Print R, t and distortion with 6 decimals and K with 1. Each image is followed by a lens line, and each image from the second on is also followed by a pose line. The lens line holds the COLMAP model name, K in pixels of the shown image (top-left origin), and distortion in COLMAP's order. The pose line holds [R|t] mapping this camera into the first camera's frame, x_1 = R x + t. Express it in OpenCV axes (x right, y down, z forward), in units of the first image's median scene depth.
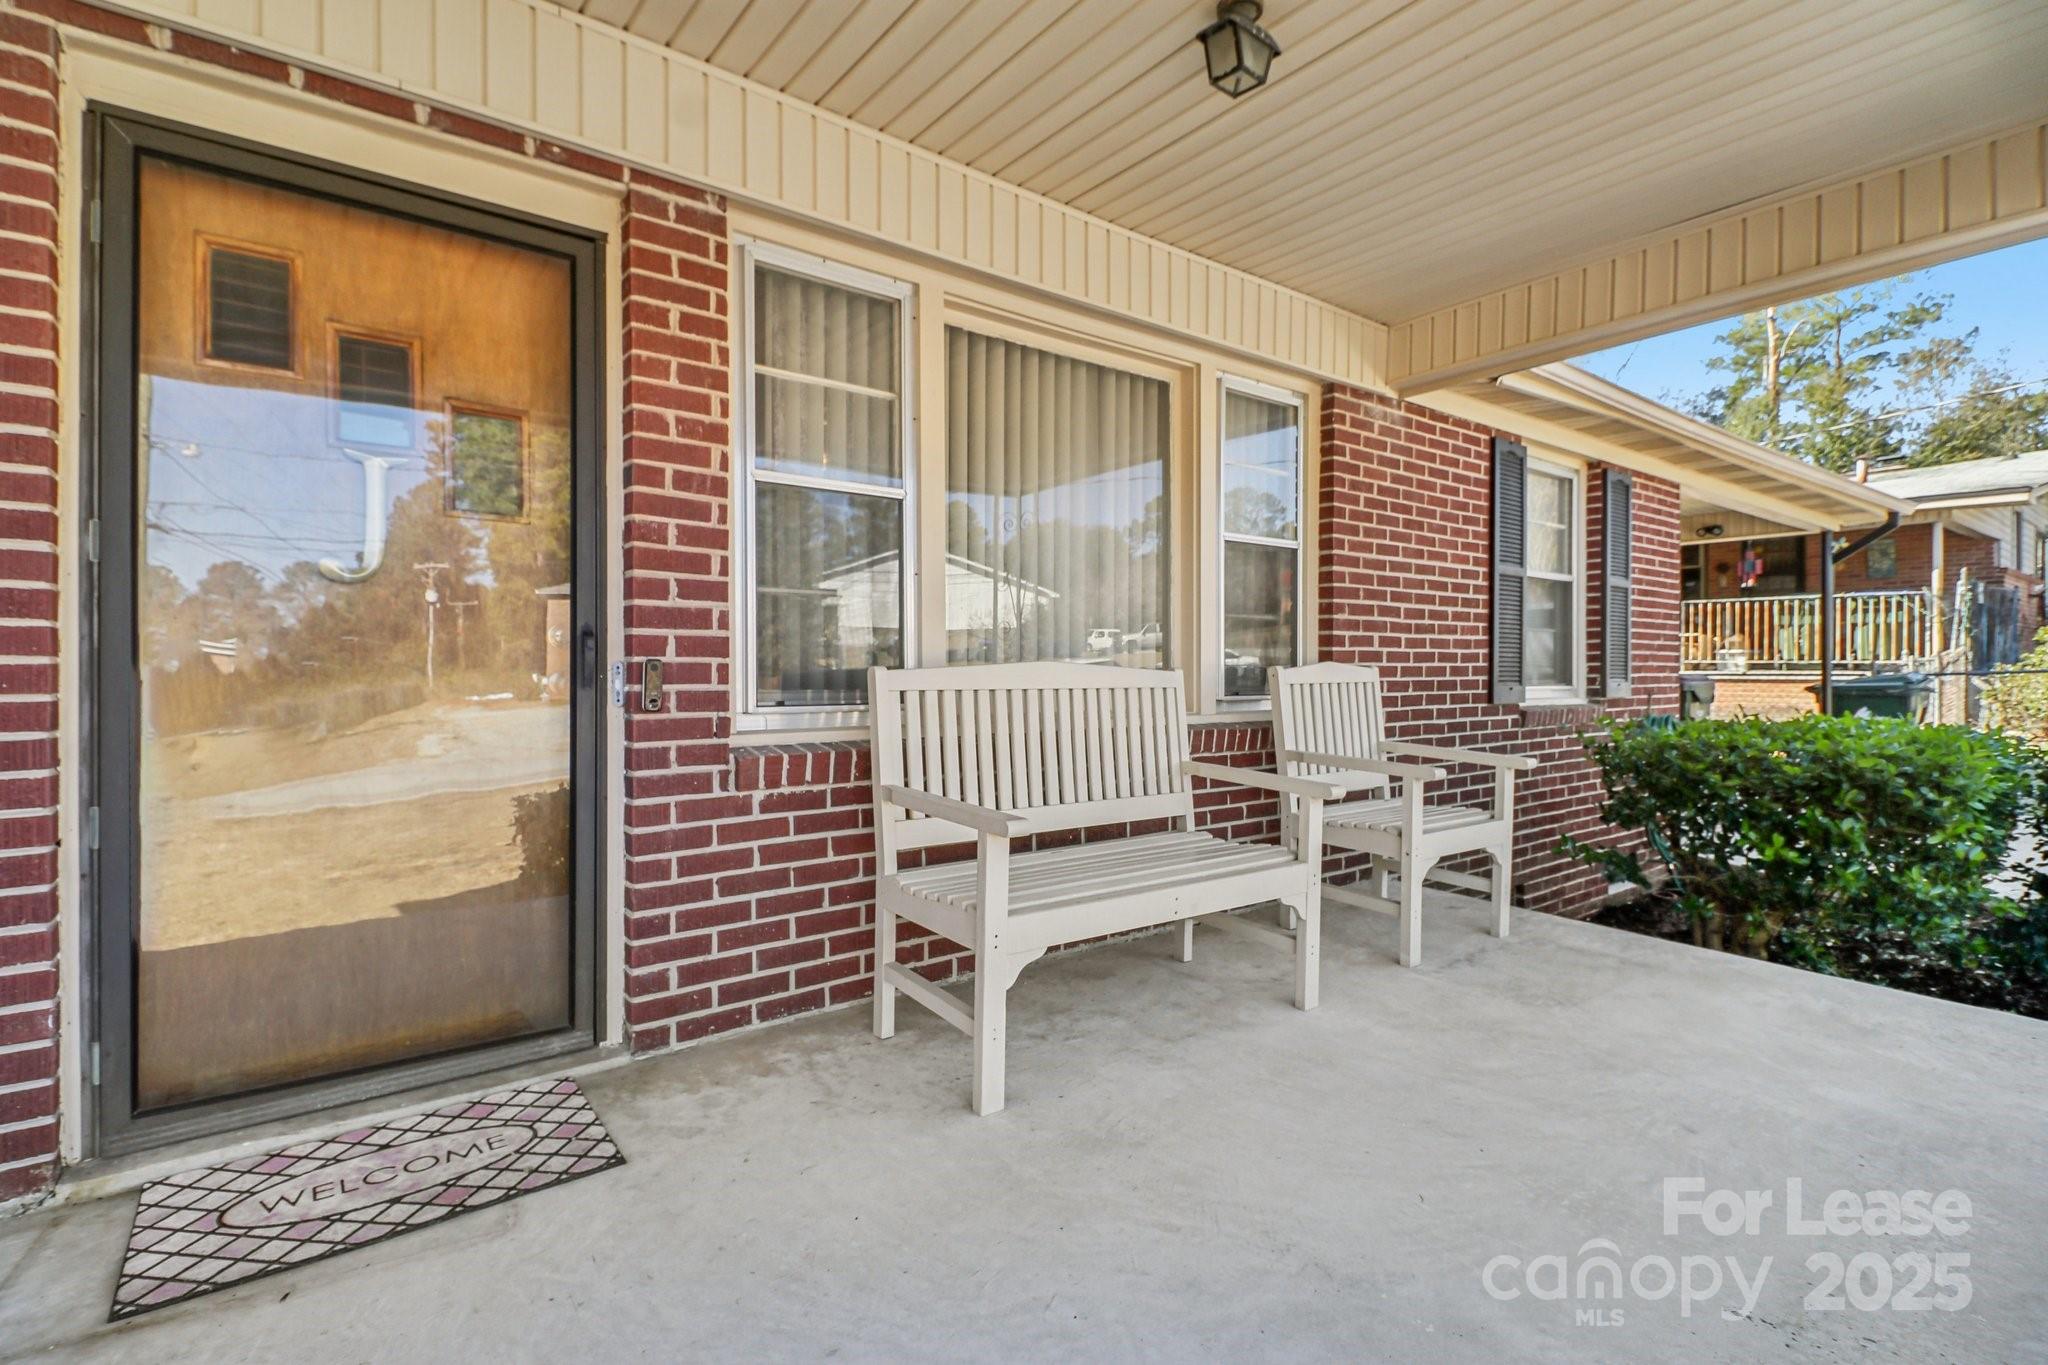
lens RADIAL K [[979.5, 0, 1024.0], [0, 979.5, 682.5], [0, 0, 1]] dist [0.028783, -0.019917]
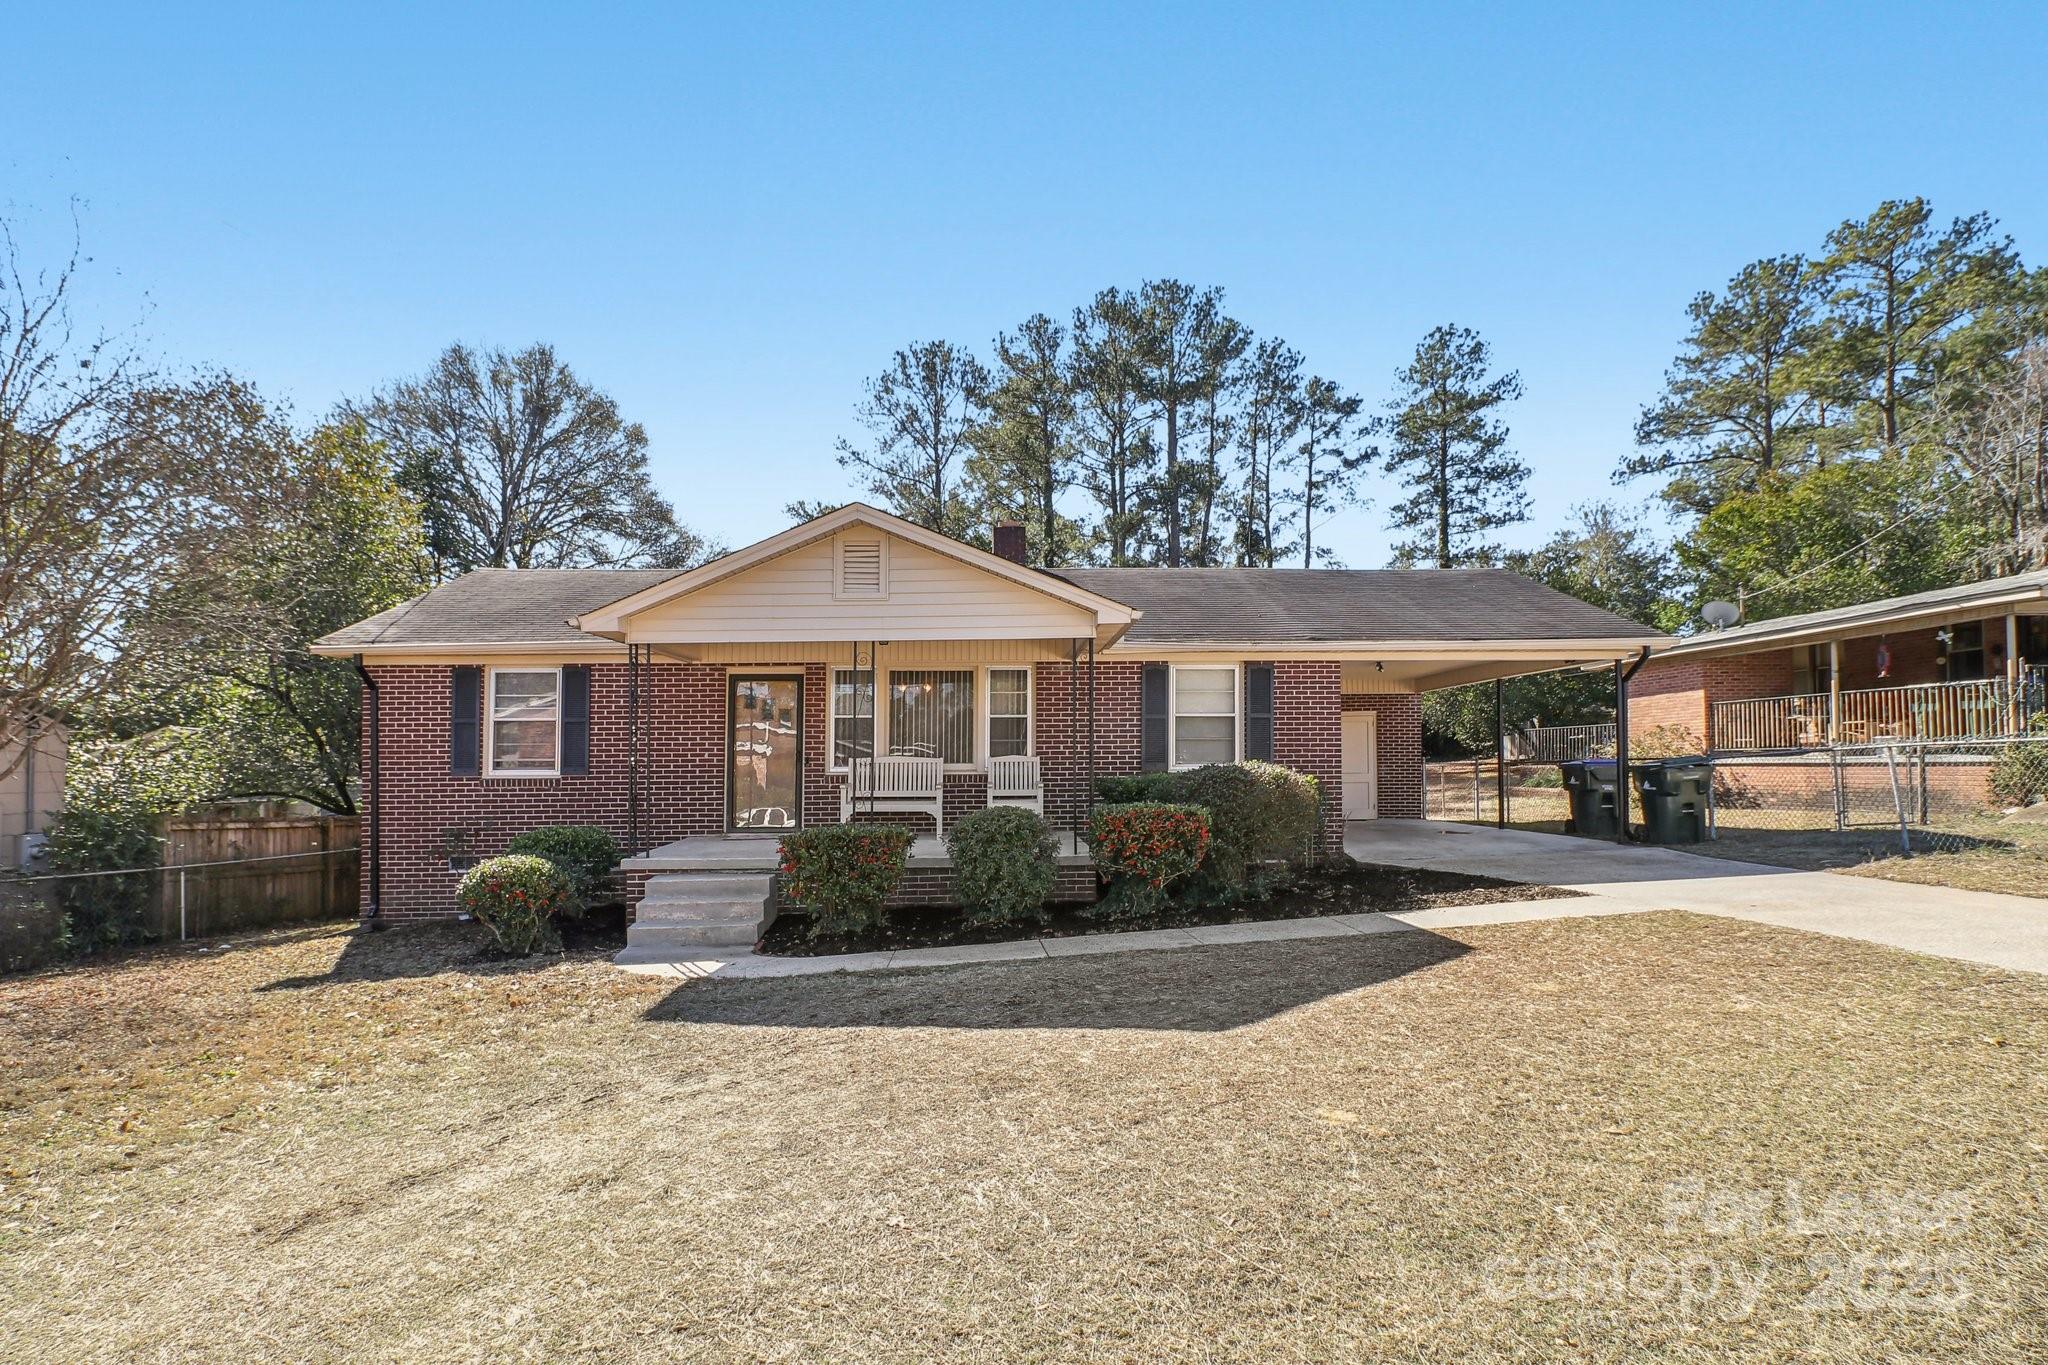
lens RADIAL K [[1011.9, 0, 1028.6], [0, 1011.9, 750.7], [0, 0, 1]] dist [-0.002098, -0.008906]
pose [[0.822241, -0.013079, -0.568988, 2.986302], [-0.001360, 0.999688, -0.024944, 0.062758], [0.569137, 0.021284, 0.821967, -2.247228]]
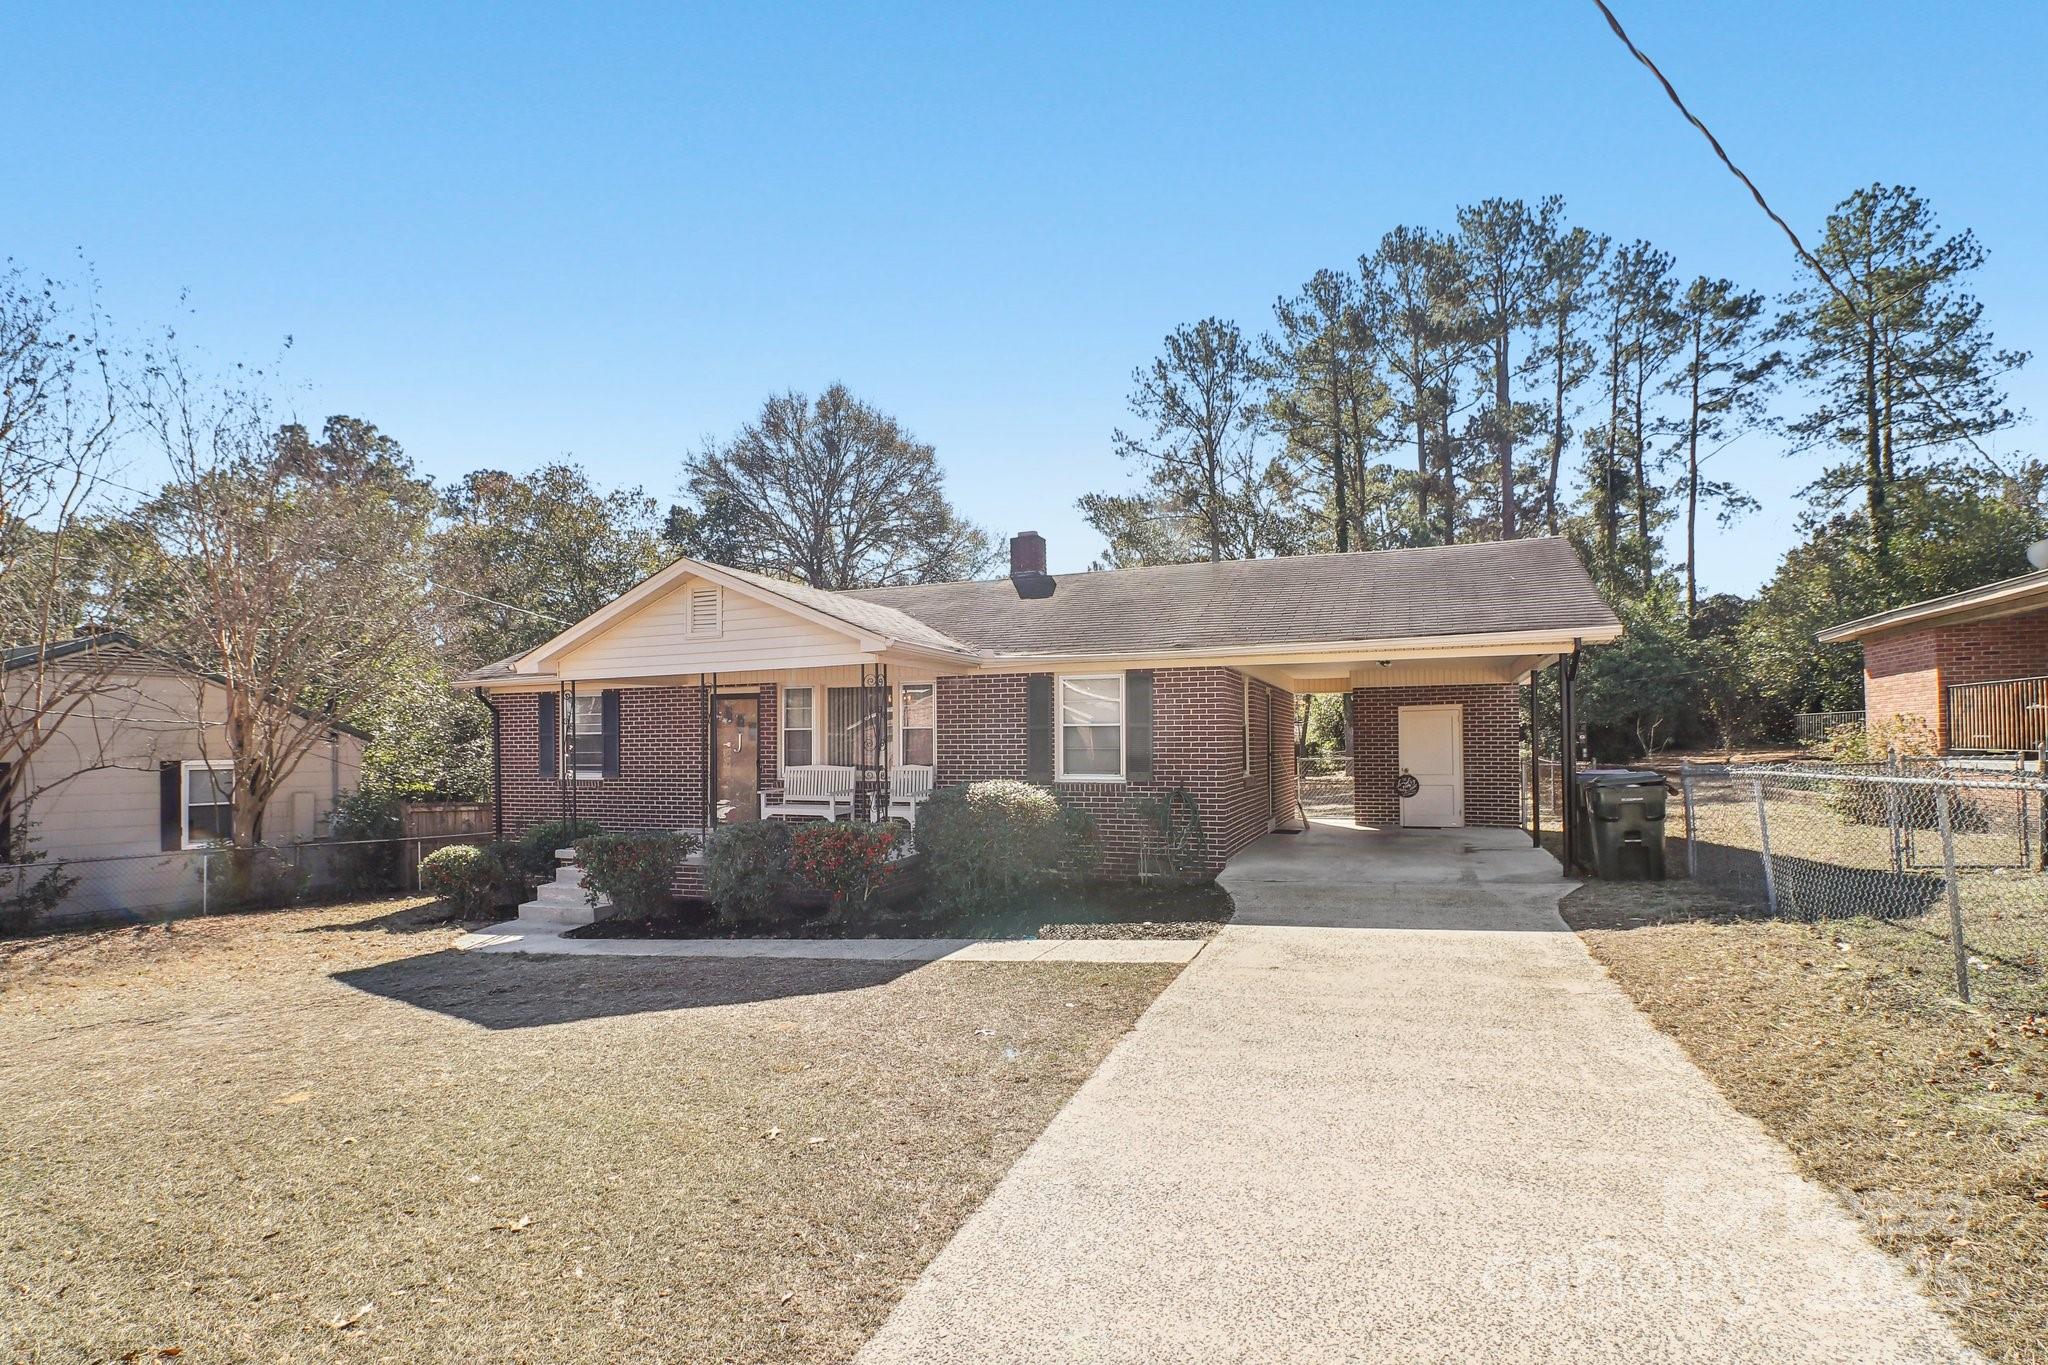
lens RADIAL K [[1011.9, 0, 1028.6], [0, 1011.9, 750.7], [0, 0, 1]] dist [-0.002098, -0.008906]
pose [[0.521914, 0.003419, -0.852992, 4.839592], [-0.002434, 0.999994, 0.002519, -0.112586], [0.852995, 0.000761, 0.521919, -0.622766]]
